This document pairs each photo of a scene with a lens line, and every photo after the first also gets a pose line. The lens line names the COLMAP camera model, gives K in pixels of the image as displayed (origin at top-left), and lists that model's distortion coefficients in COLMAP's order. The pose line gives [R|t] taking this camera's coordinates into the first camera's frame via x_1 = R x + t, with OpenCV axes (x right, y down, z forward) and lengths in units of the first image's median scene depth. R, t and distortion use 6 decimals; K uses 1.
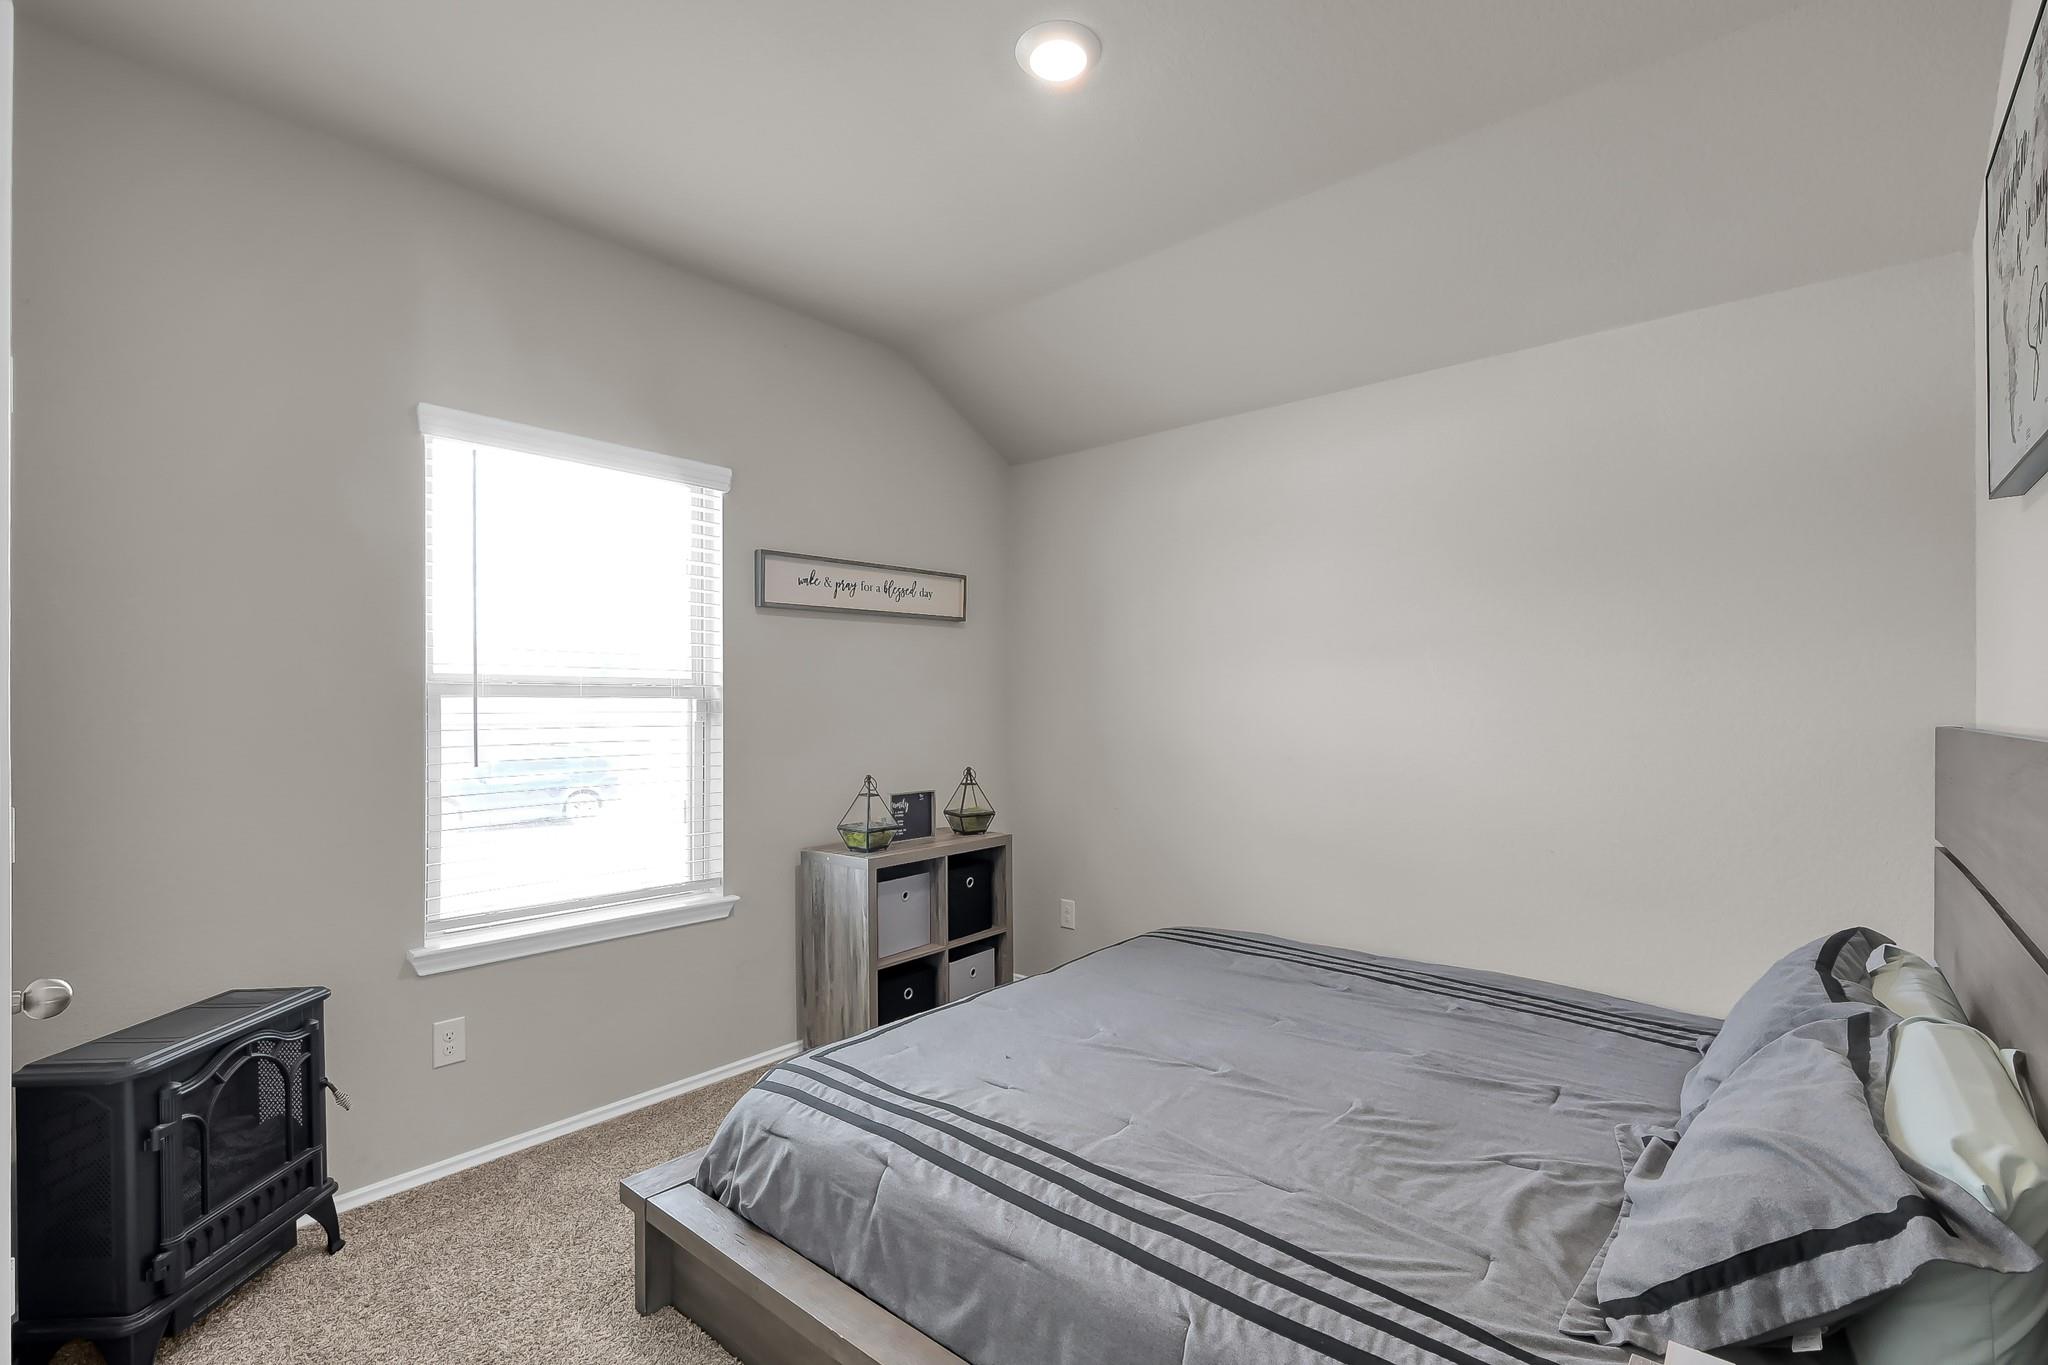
lens RADIAL K [[923.0, 0, 1014.3], [0, 923.0, 692.3], [0, 0, 1]] dist [0.001278, -0.000161]
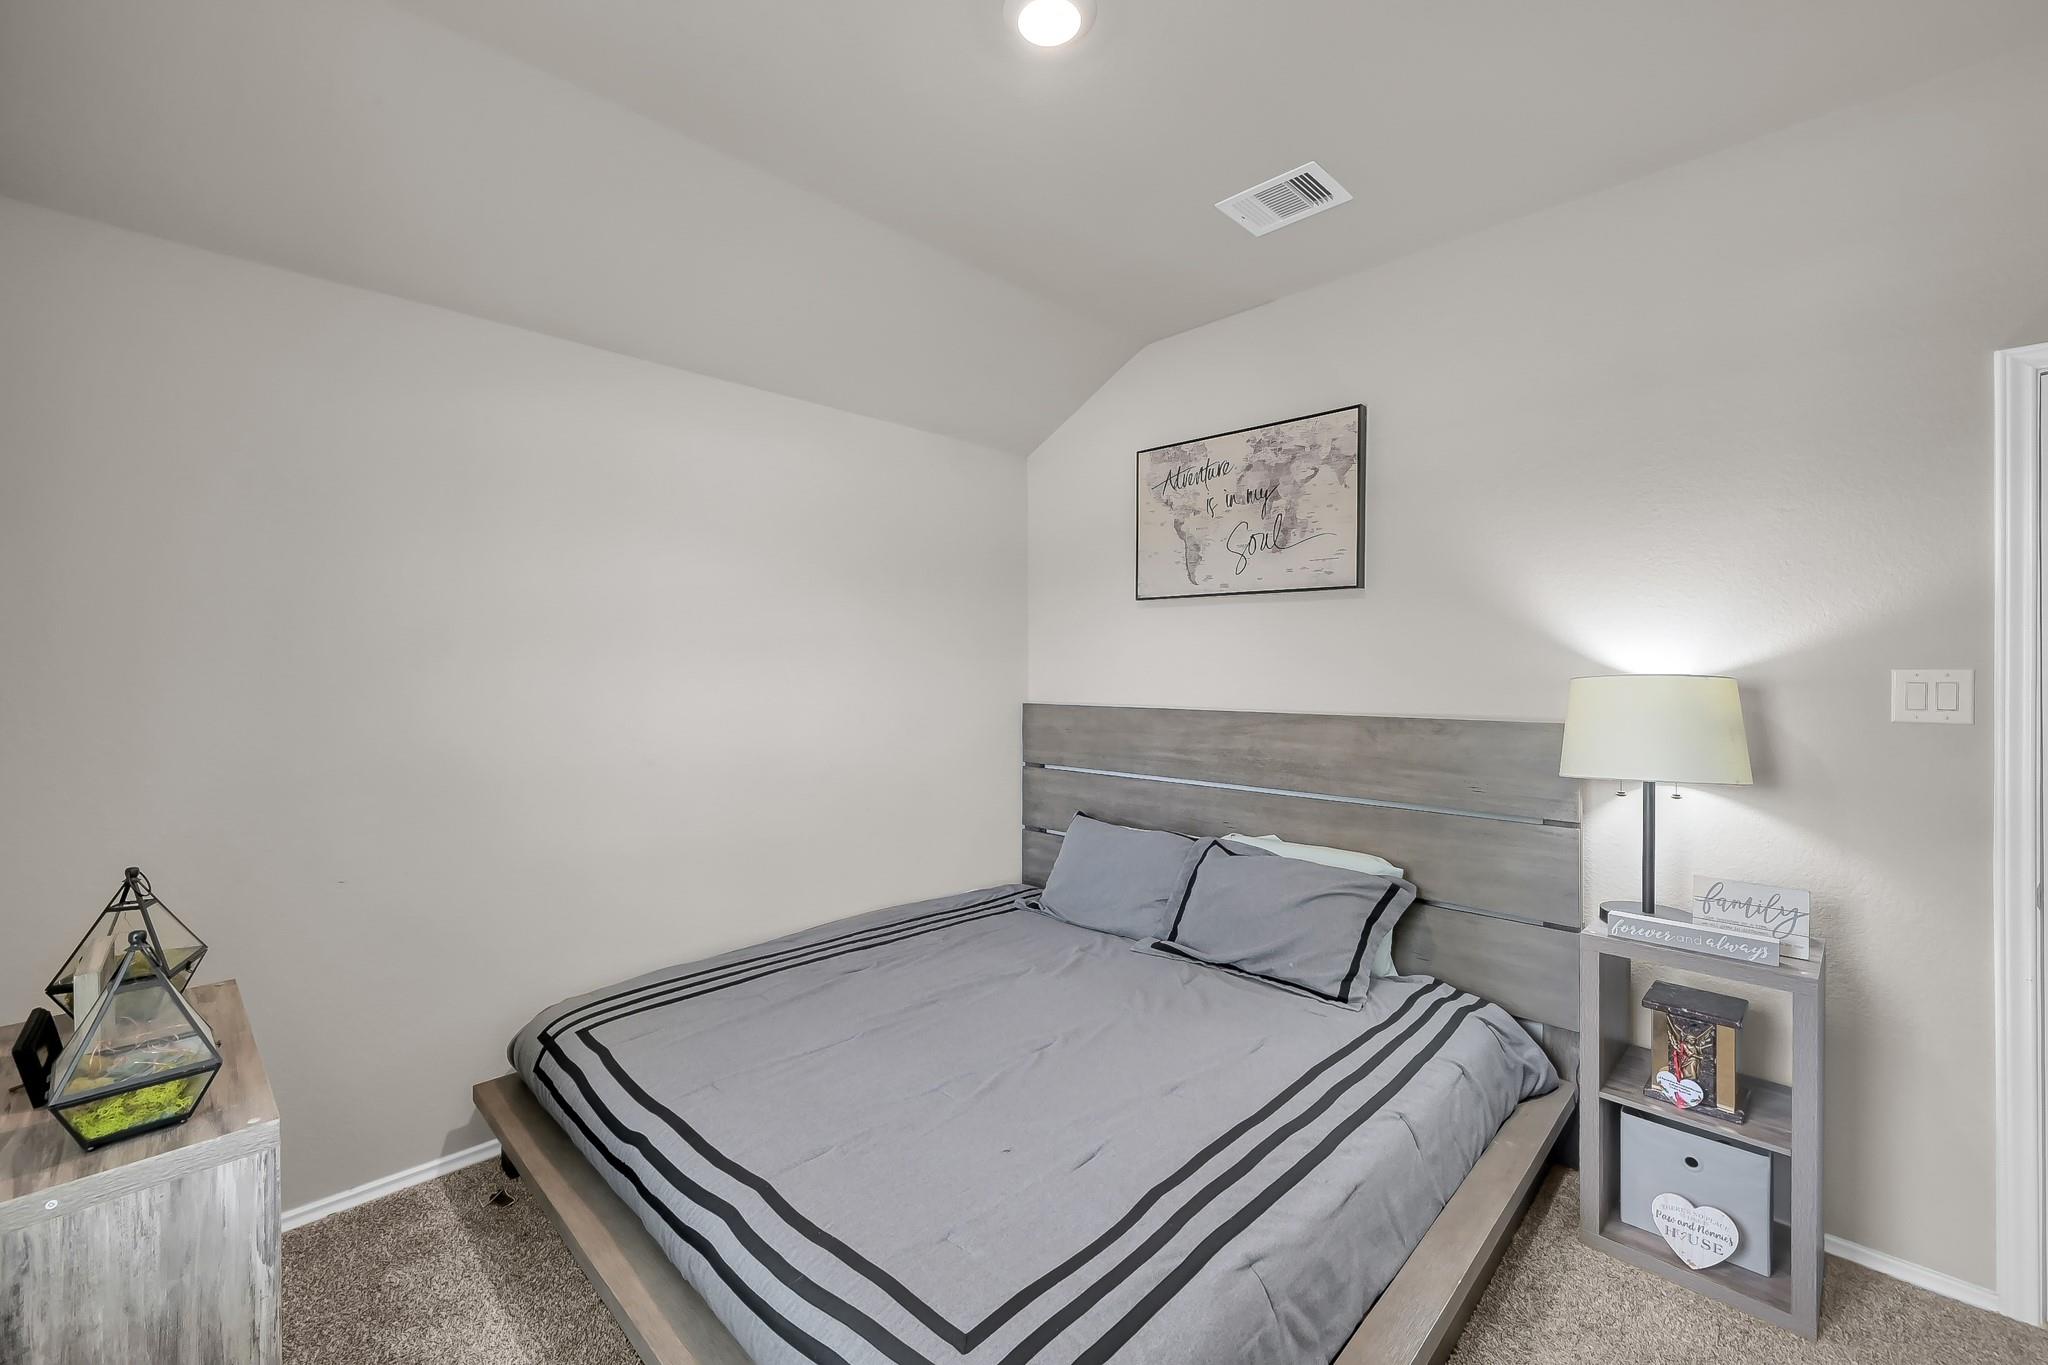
lens RADIAL K [[819.5, 0, 1024.1], [0, 819.5, 676.4], [0, 0, 1]] dist [0.000093, -0.000062]
pose [[0.058255, -0.005367, 0.998287, -0.574788], [-0.011976, 0.999910, 0.006075, -0.026766], [-0.998230, -0.012310, 0.058186, 0.737132]]
